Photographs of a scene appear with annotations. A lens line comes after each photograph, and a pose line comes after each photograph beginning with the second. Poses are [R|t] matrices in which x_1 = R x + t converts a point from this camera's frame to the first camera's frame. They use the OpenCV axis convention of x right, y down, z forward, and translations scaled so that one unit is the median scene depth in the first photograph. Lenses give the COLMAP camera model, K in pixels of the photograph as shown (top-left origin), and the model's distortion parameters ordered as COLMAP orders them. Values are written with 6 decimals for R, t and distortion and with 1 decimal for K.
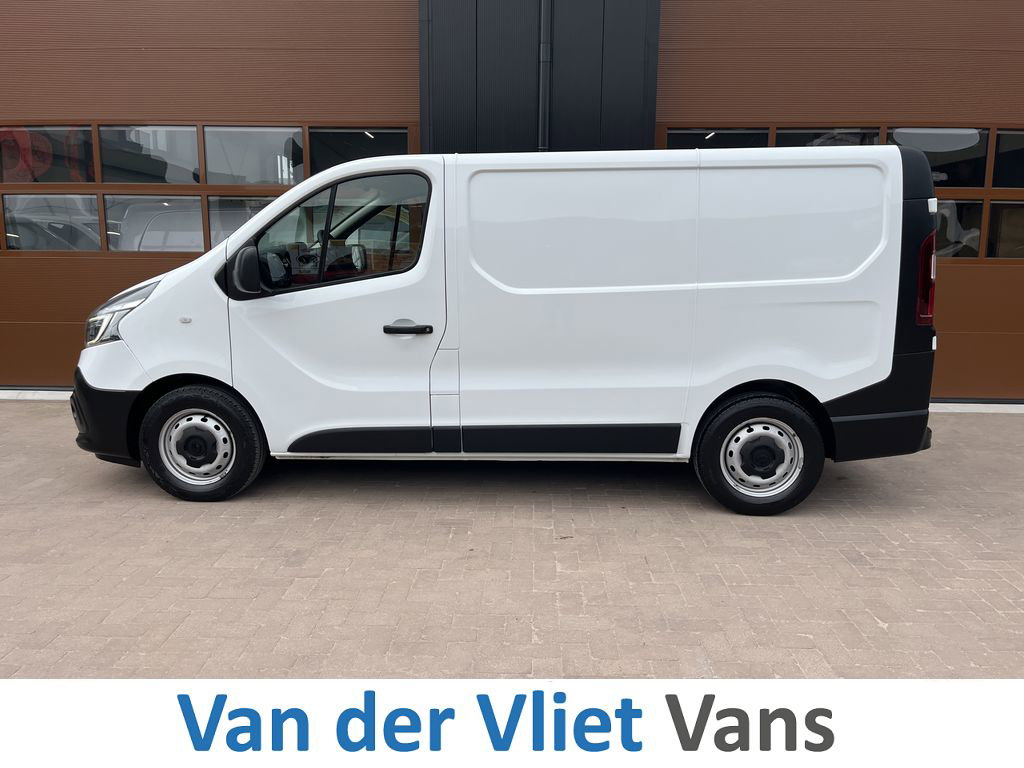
lens RADIAL K [[755.3, 0, 504.0], [0, 755.3, 384.8], [0, 0, 1]] dist [0.057403, -0.077965]
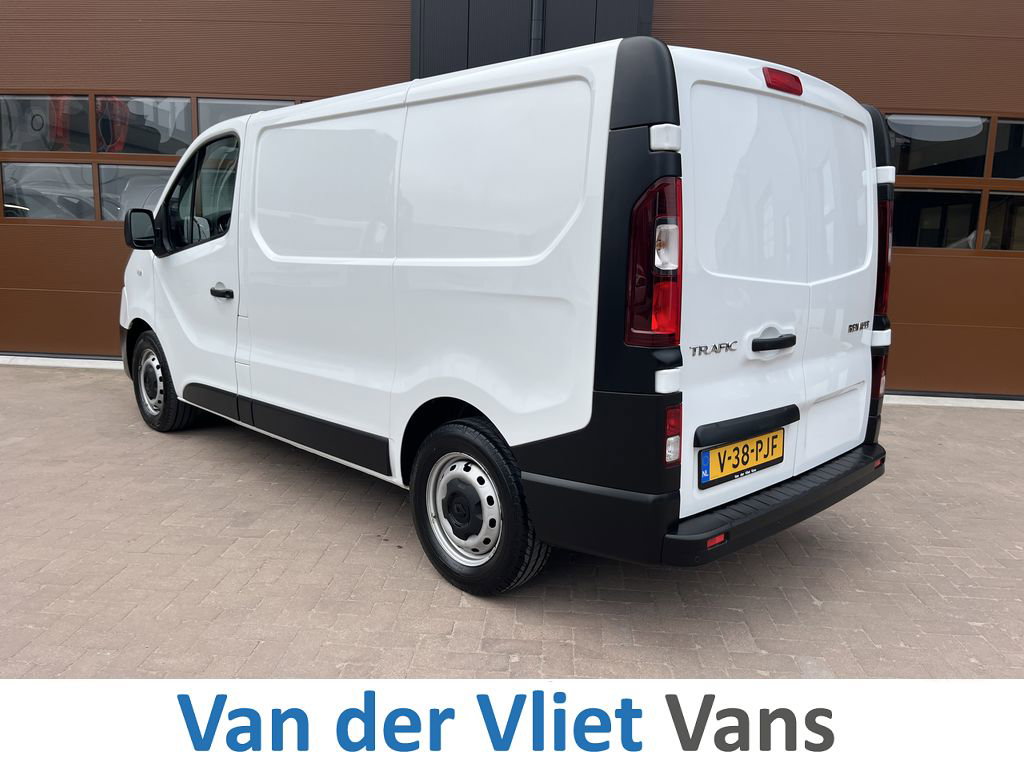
lens RADIAL K [[755.3, 0, 505.4], [0, 755.3, 383.3], [0, 0, 1]] dist [0.057403, -0.077965]
pose [[0.999169, 0.030707, -0.026814, 0.091677], [-0.030492, 0.999500, 0.008387, 0.028714], [0.027058, -0.007562, 0.999605, 0.004740]]
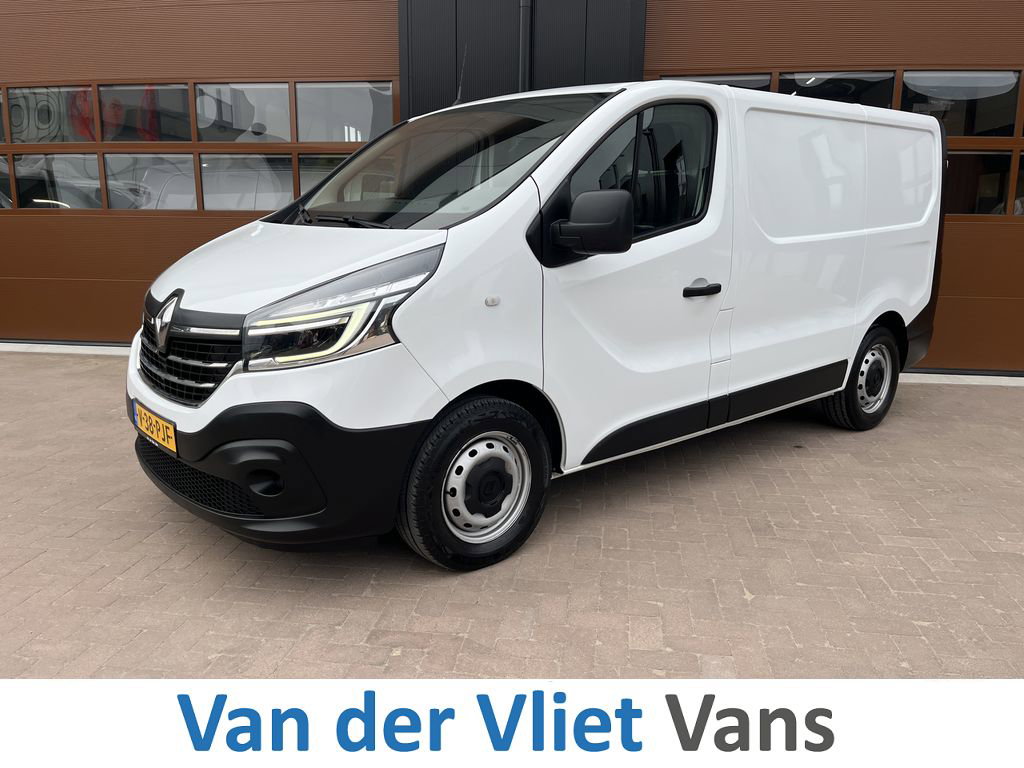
lens RADIAL K [[755.3, 0, 512.3], [0, 755.3, 380.1], [0, 0, 1]] dist [0.057403, -0.077965]
pose [[0.994127, 0.022302, -0.105900, 0.254511], [-0.019520, 0.999438, 0.027238, 0.029899], [0.106448, -0.025010, 0.994004, 0.058543]]
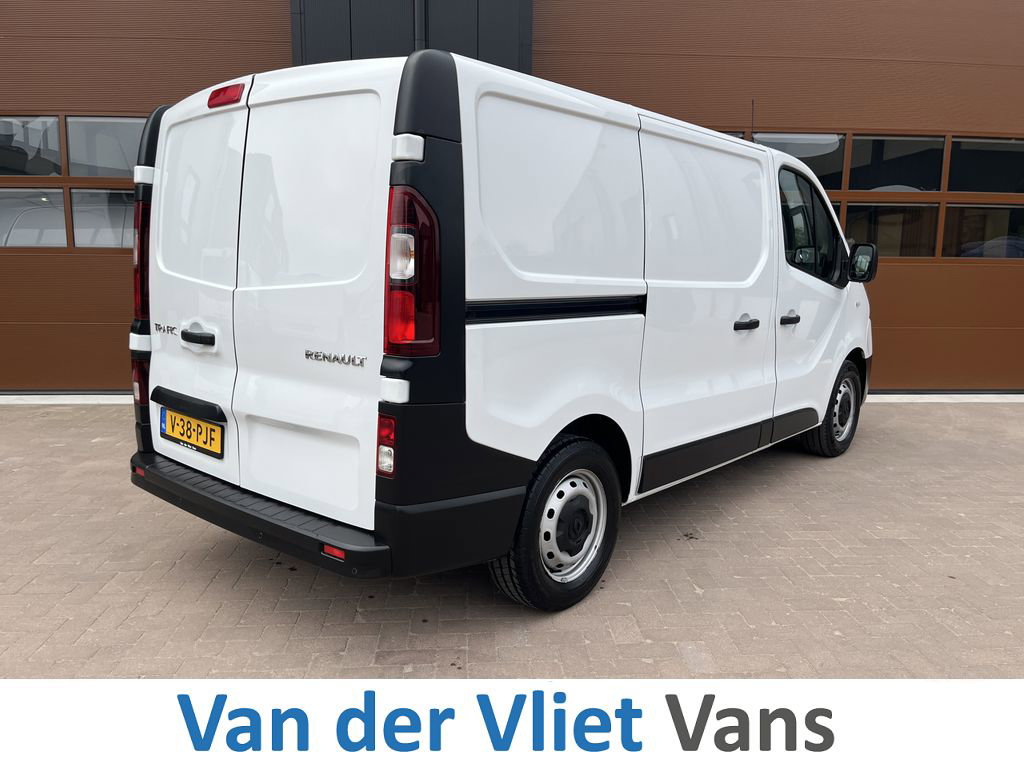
lens RADIAL K [[755.3, 0, 512.9], [0, 755.3, 388.0], [0, 0, 1]] dist [0.057403, -0.077965]
pose [[0.994863, -0.013500, 0.100322, 0.118344], [0.014521, 0.999850, -0.009453, 0.035649], [-0.100180, 0.010861, 0.994910, -0.010100]]
